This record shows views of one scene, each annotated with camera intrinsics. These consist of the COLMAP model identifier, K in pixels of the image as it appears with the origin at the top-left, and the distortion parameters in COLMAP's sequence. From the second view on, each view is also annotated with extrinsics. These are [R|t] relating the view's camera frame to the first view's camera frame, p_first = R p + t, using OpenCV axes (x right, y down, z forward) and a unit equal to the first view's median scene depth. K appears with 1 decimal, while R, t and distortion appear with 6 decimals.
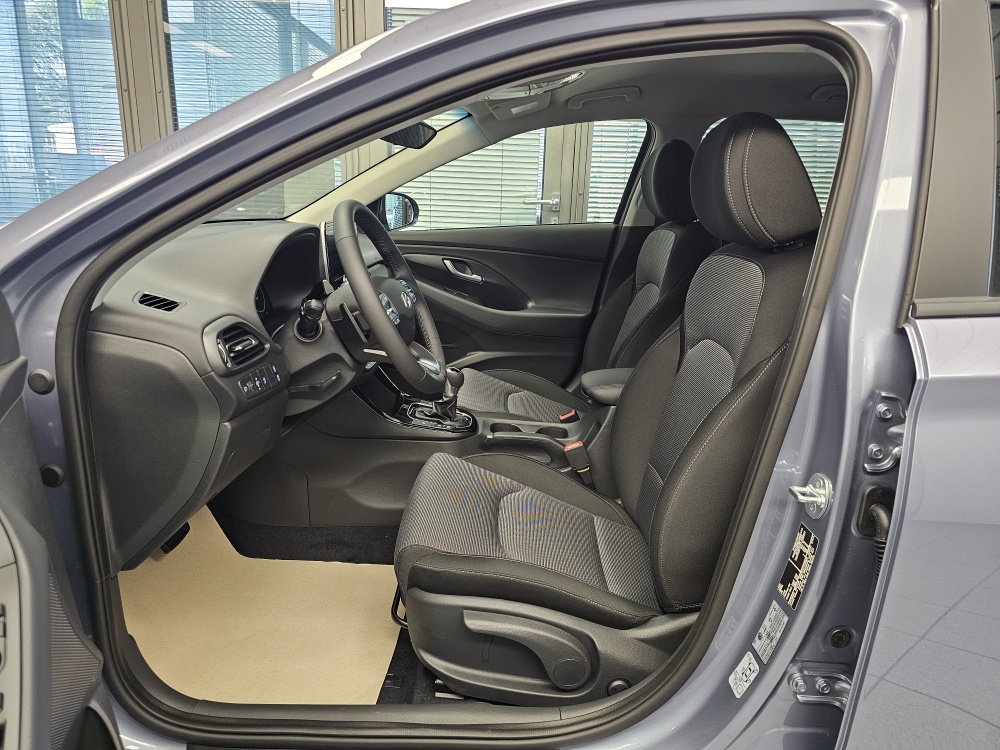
lens RADIAL K [[653.1, 0, 498.1], [0, 653.1, 366.4], [0, 0, 1]] dist [0.021562, 0.000672]
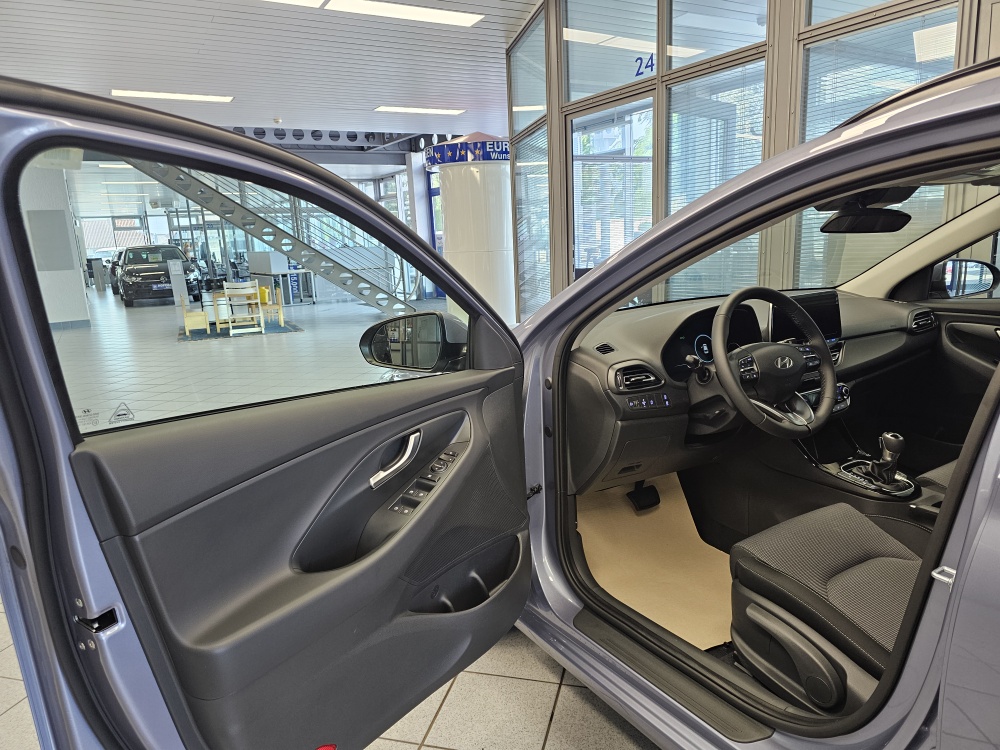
lens RADIAL K [[692.7, 0, 502.2], [0, 692.7, 374.7], [0, 0, 1]] dist [0.047870, -0.057479]
pose [[0.522664, 0.103671, -0.846212, 0.859044], [-0.161558, 0.986638, 0.021089, -0.020858], [0.837091, 0.125690, 0.532429, -0.211421]]
